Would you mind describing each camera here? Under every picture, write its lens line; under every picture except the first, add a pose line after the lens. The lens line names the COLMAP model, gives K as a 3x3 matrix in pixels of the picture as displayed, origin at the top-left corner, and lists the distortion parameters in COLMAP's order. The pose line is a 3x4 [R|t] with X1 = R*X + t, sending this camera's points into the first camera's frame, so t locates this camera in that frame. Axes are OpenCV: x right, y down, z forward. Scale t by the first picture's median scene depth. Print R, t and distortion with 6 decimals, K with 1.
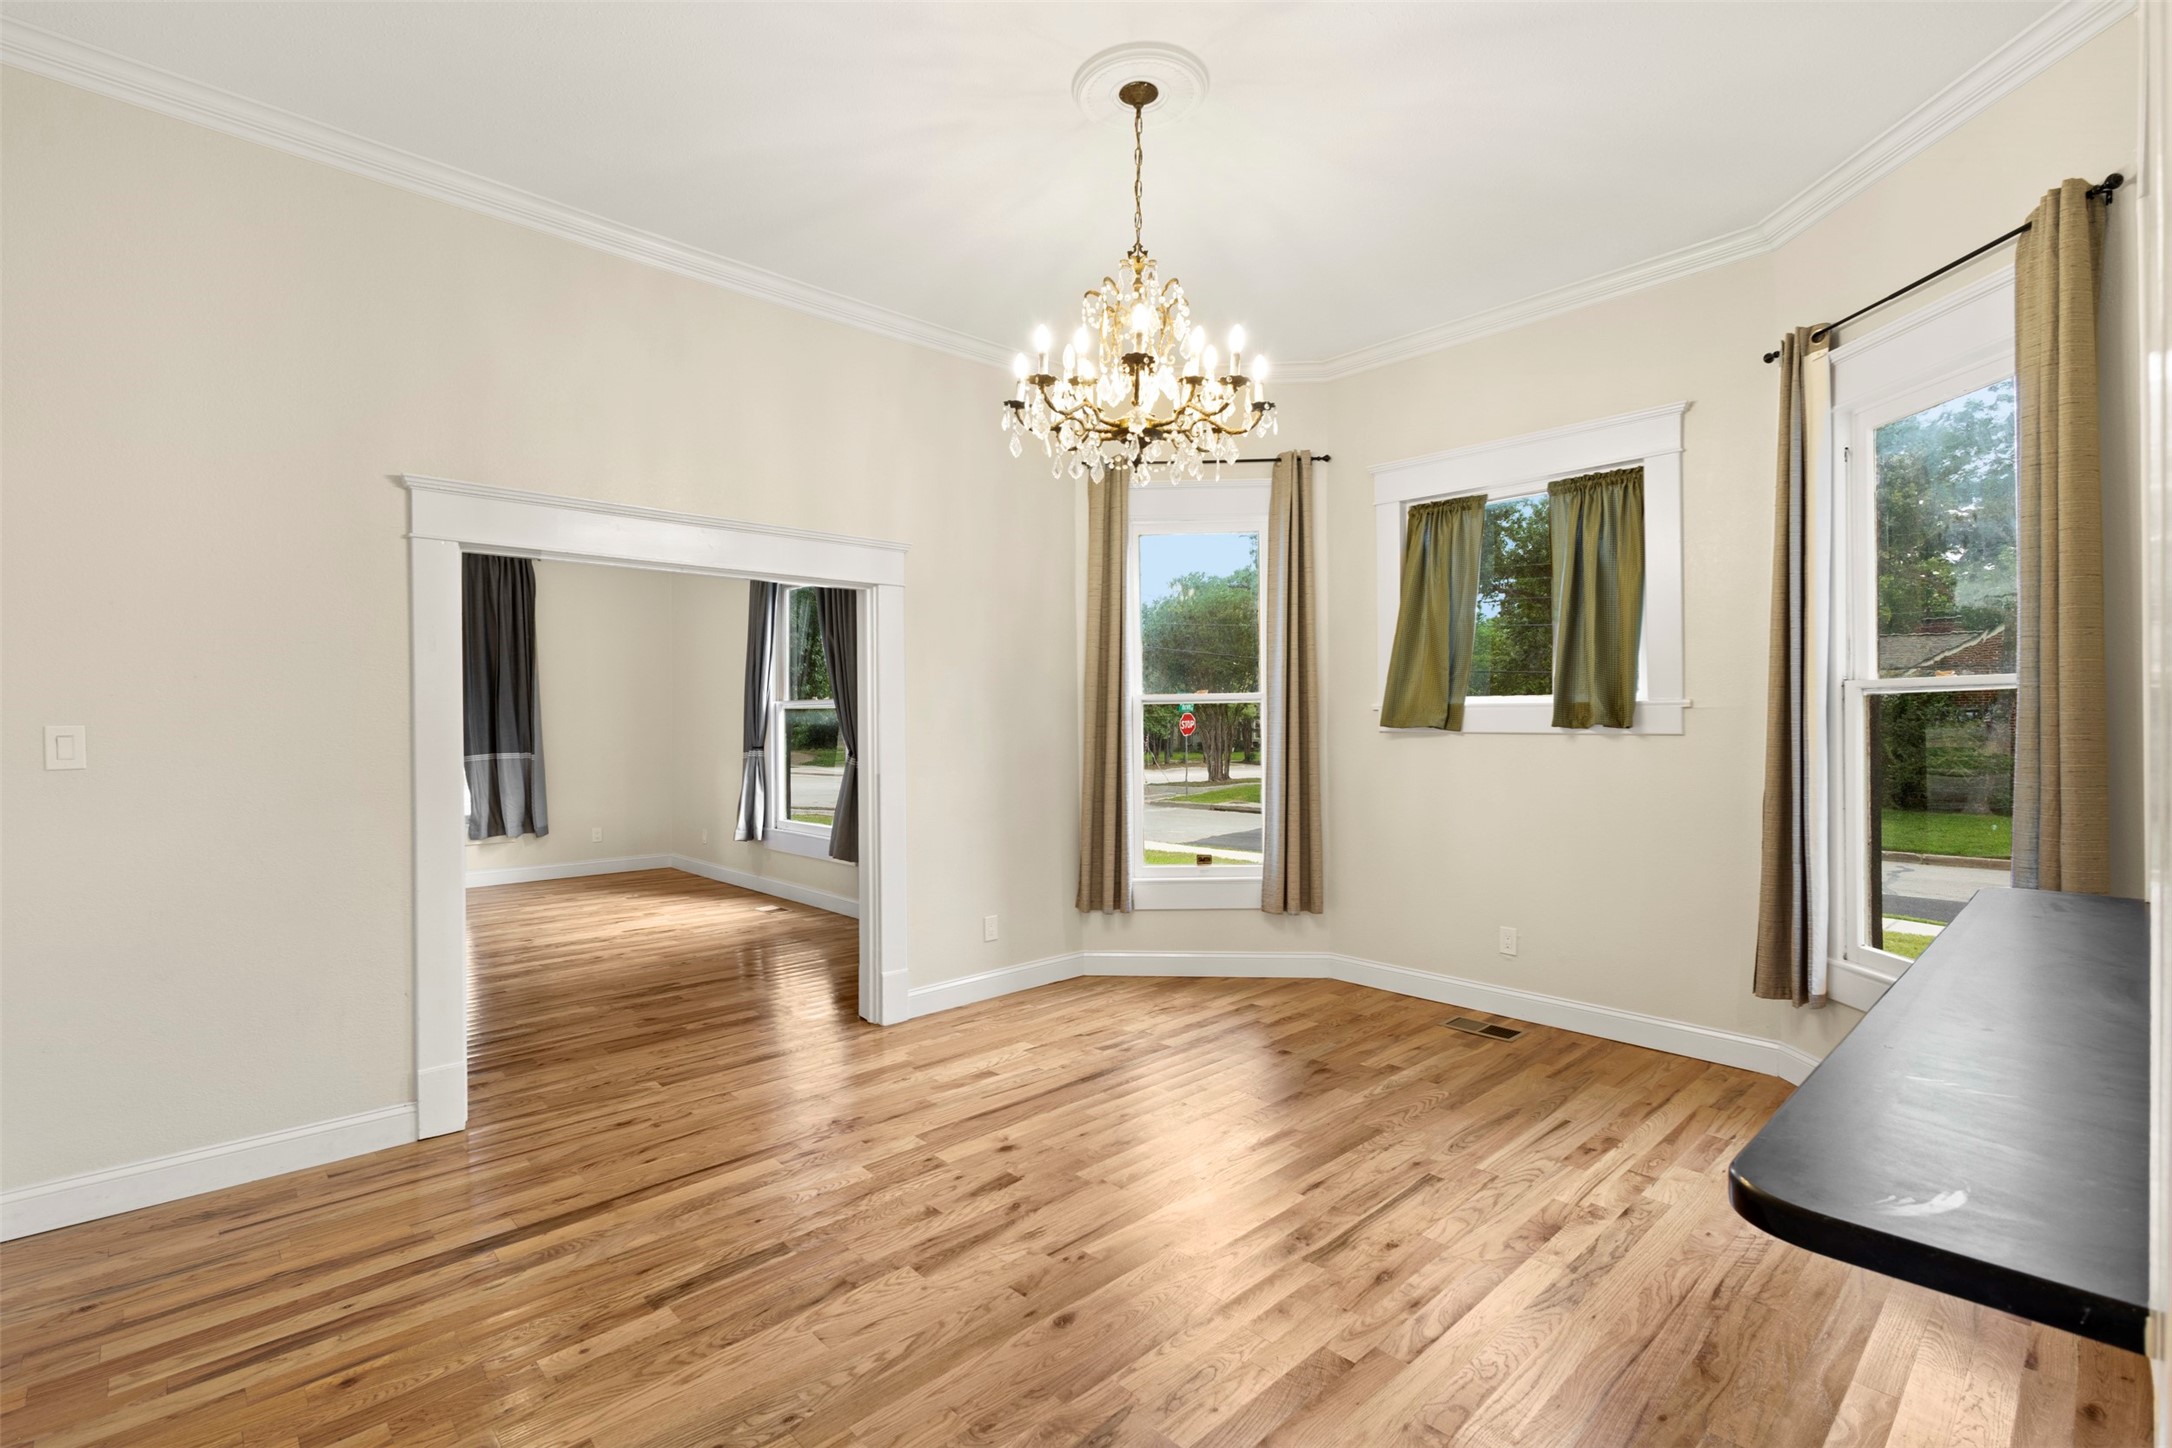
lens RADIAL K [[988.9, 0, 1089.5], [0, 988.9, 729.3], [0, 0, 1]] dist [-0.000113, 0.000066]
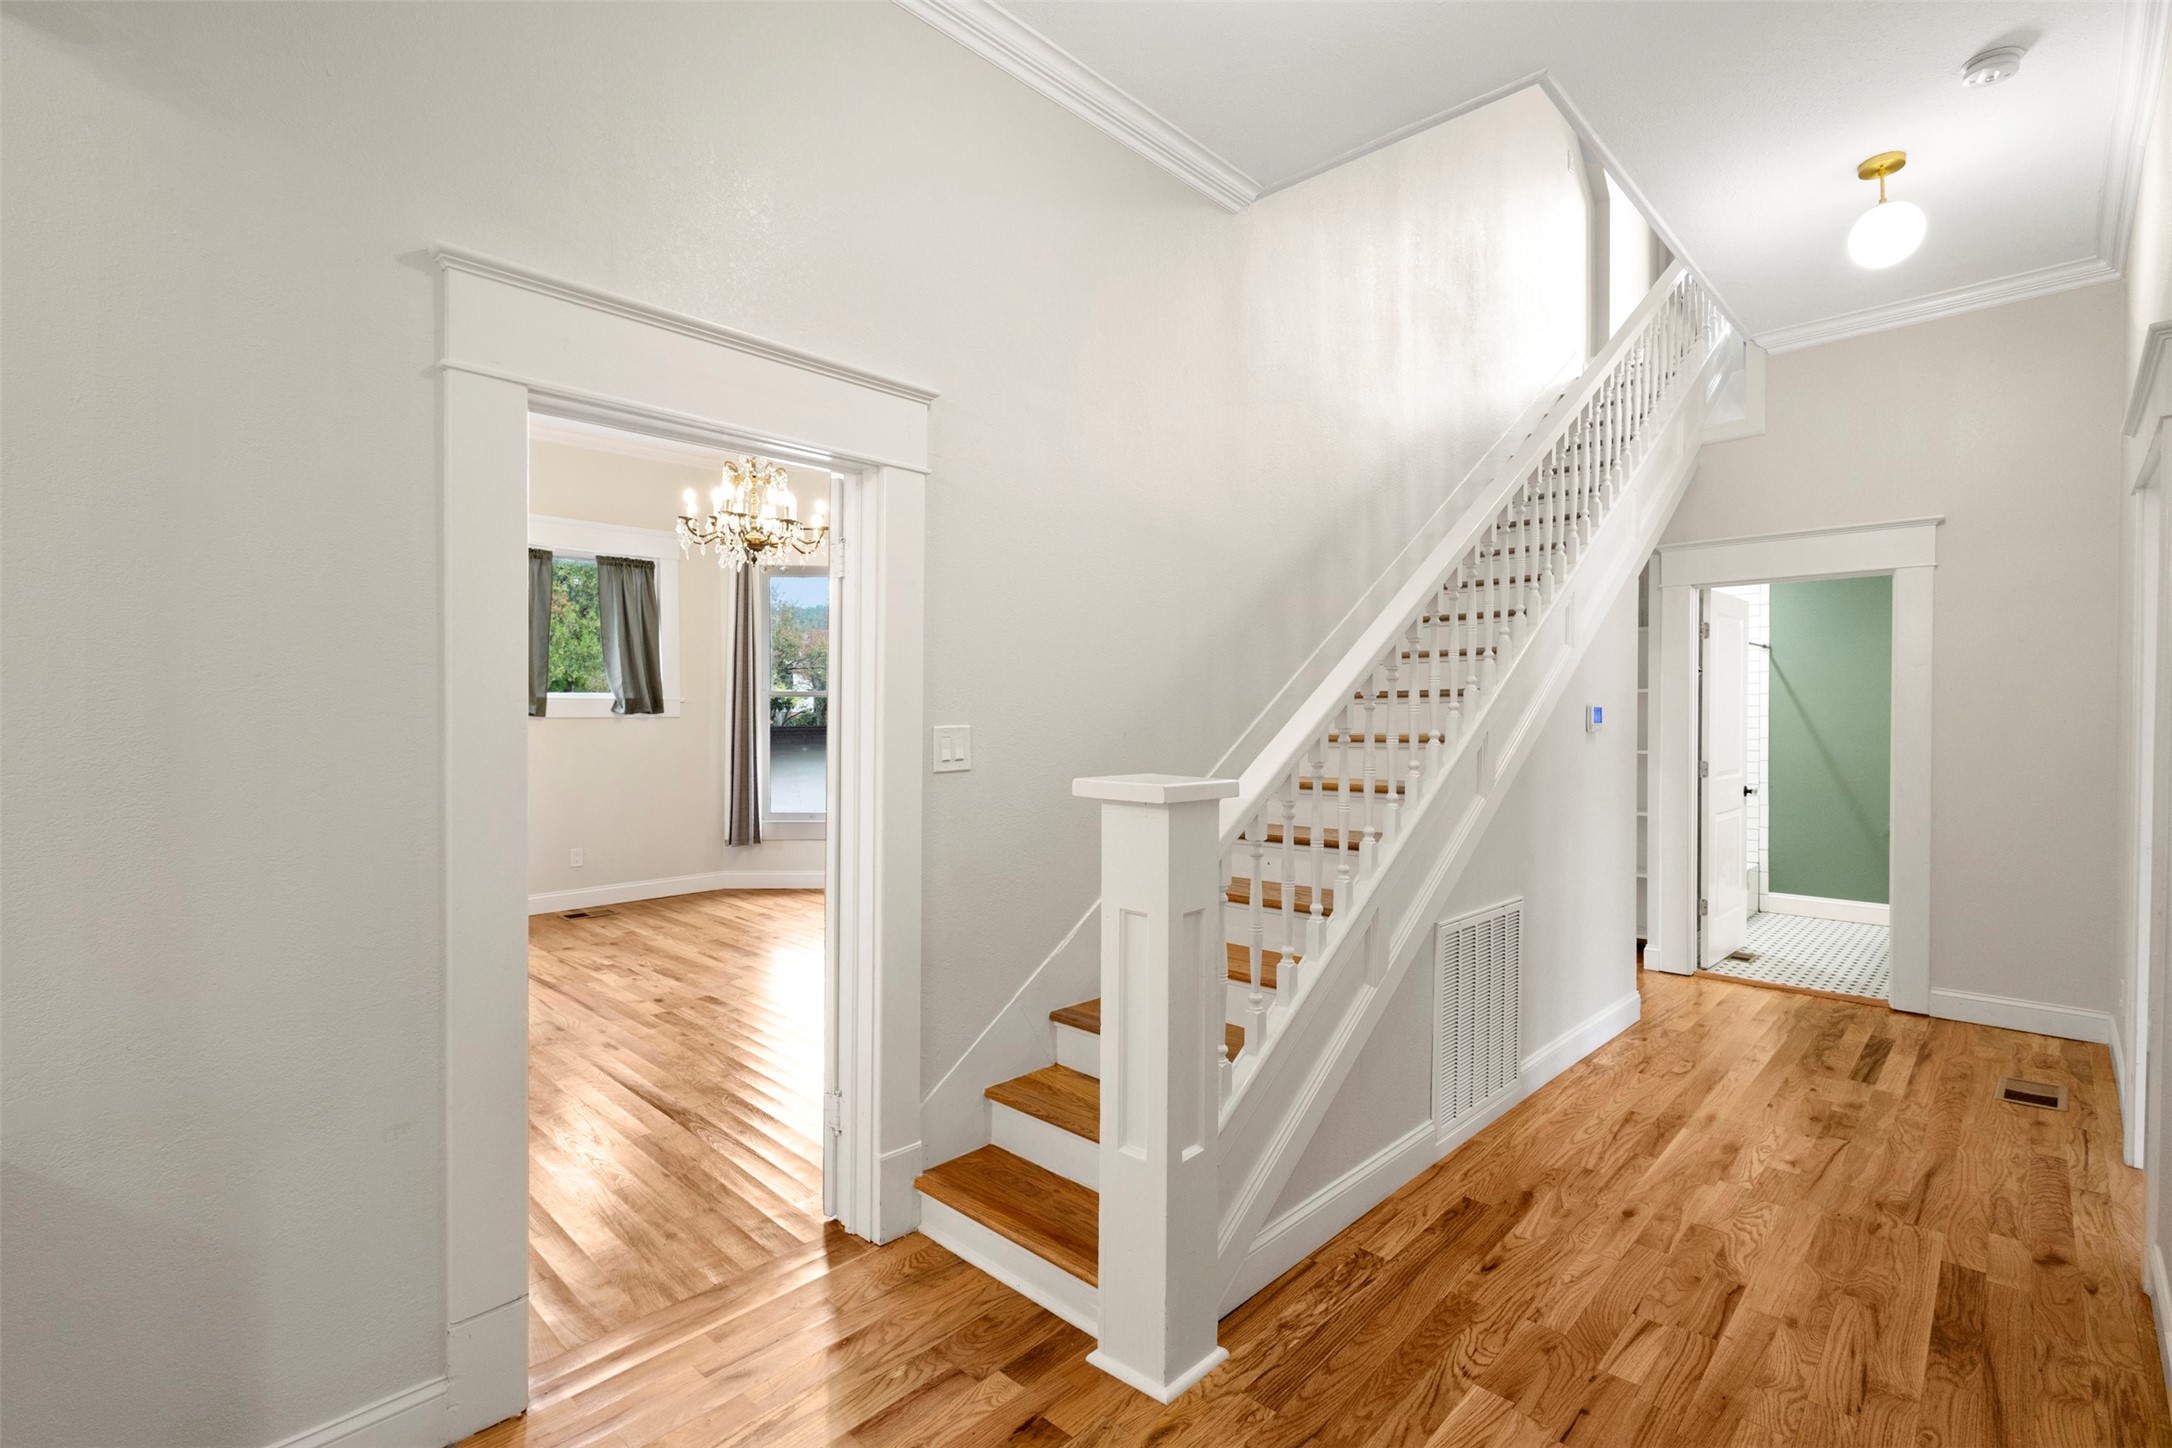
lens RADIAL K [[988.9, 0, 1089.8], [0, 988.9, 713.9], [0, 0, 1]] dist [-0.000113, 0.000066]
pose [[-0.042530, -0.004059, 0.999087, -1.103469], [0.006939, 0.999966, 0.004358, -0.002709], [-0.999071, 0.007118, -0.042500, 0.293358]]
